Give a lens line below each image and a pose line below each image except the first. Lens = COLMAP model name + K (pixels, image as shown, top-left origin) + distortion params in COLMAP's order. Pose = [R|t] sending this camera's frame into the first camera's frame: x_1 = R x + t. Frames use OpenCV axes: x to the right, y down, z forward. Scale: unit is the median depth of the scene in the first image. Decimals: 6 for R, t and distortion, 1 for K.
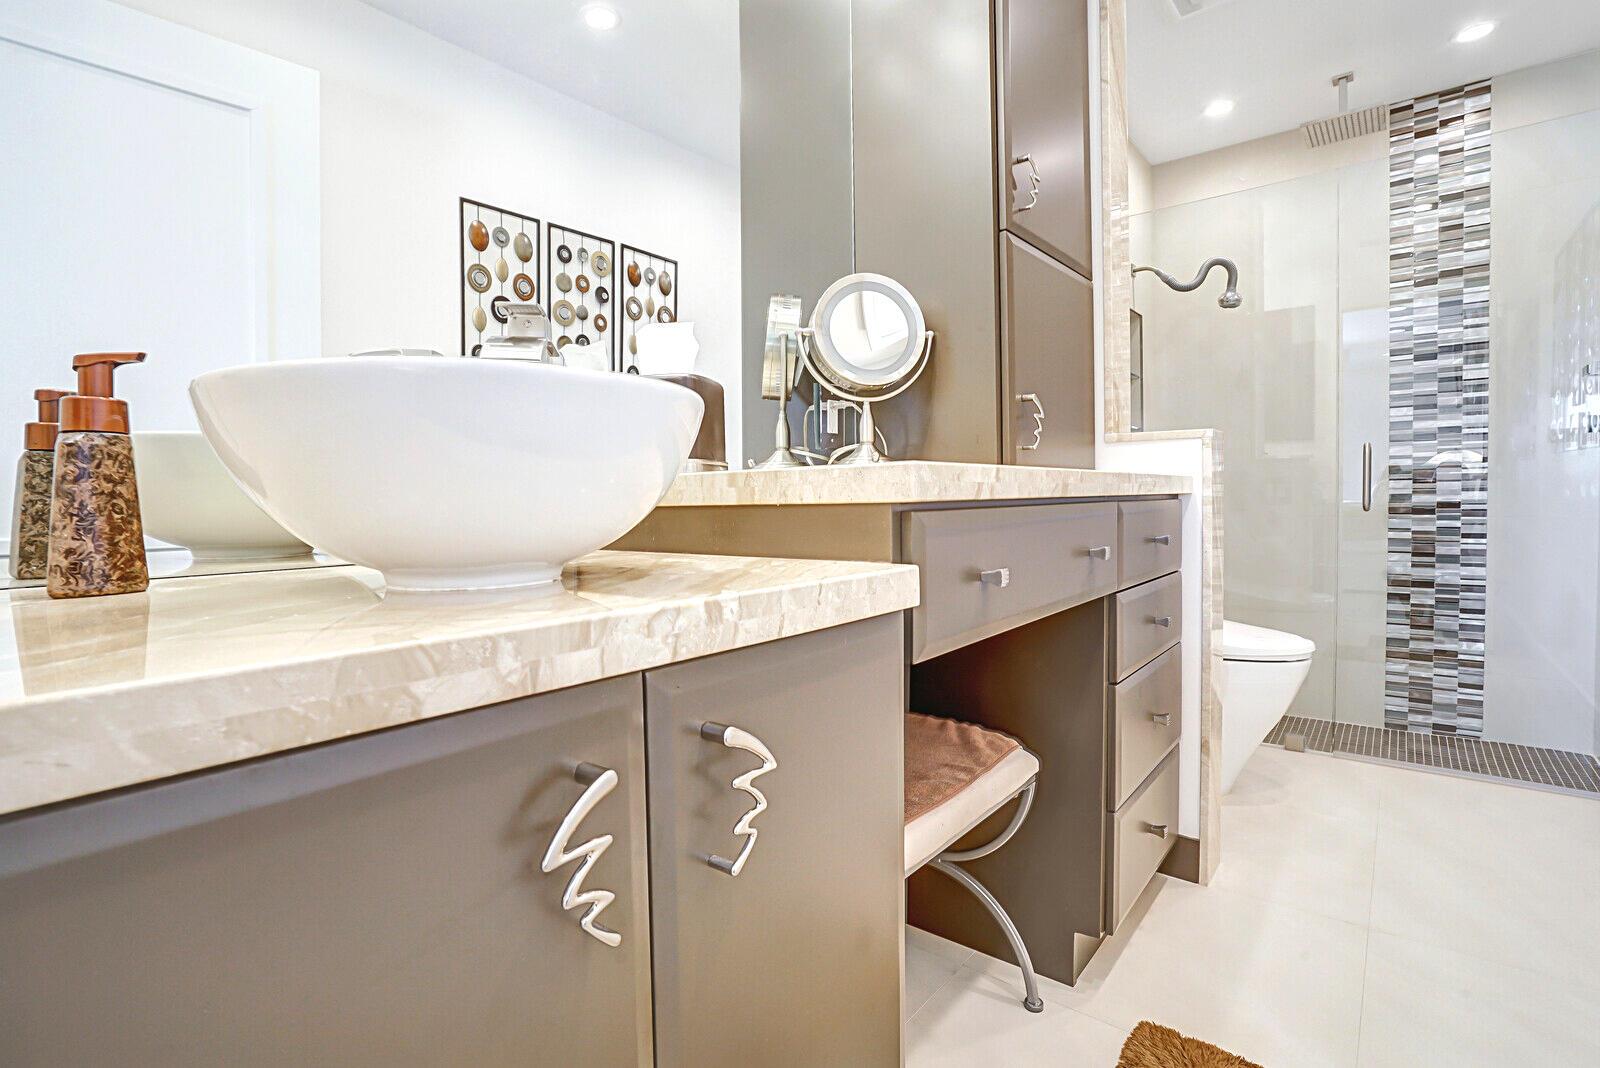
lens RADIAL K [[773.4, 0, 771.9], [0, 773.4, 513.2], [0, 0, 1]] dist [-0.053488, 0.018130]
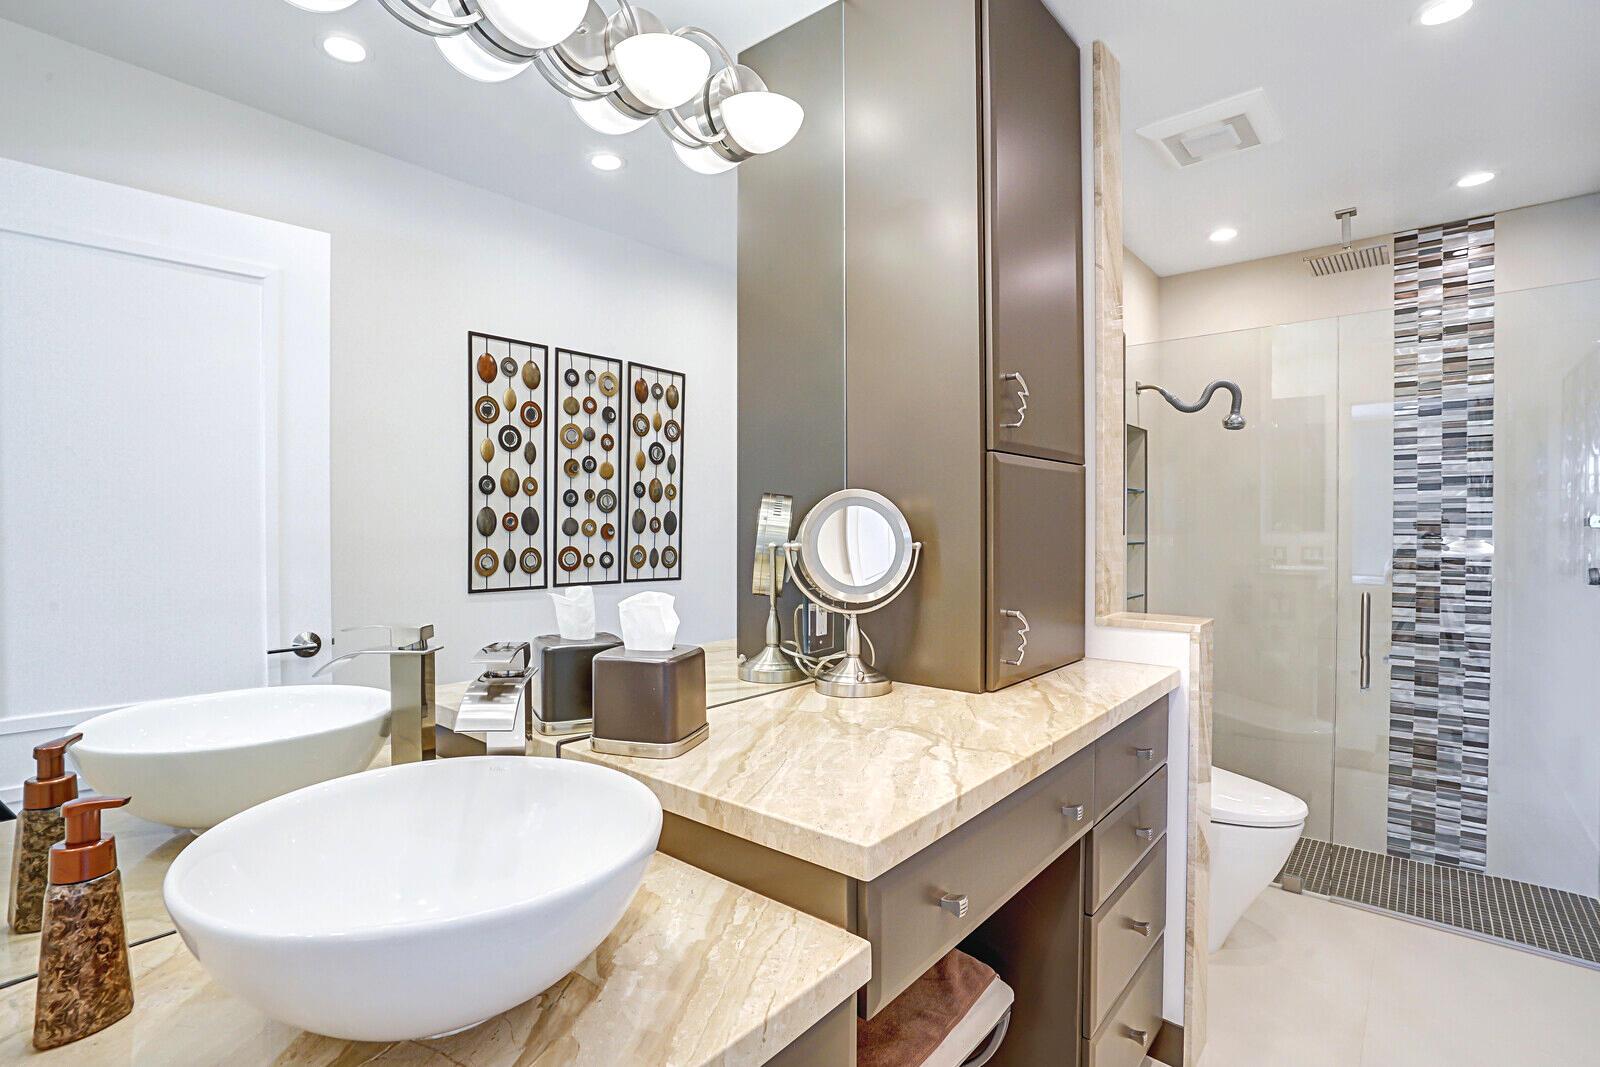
lens RADIAL K [[771.8, 0, 777.0], [0, 771.8, 537.9], [0, 0, 1]] dist [-0.054759, 0.018466]
pose [[0.999836, 0.009407, -0.015452, 0.019521], [-0.009610, 0.999868, -0.013110, -0.122792], [0.015327, 0.013257, 0.999795, -0.009252]]
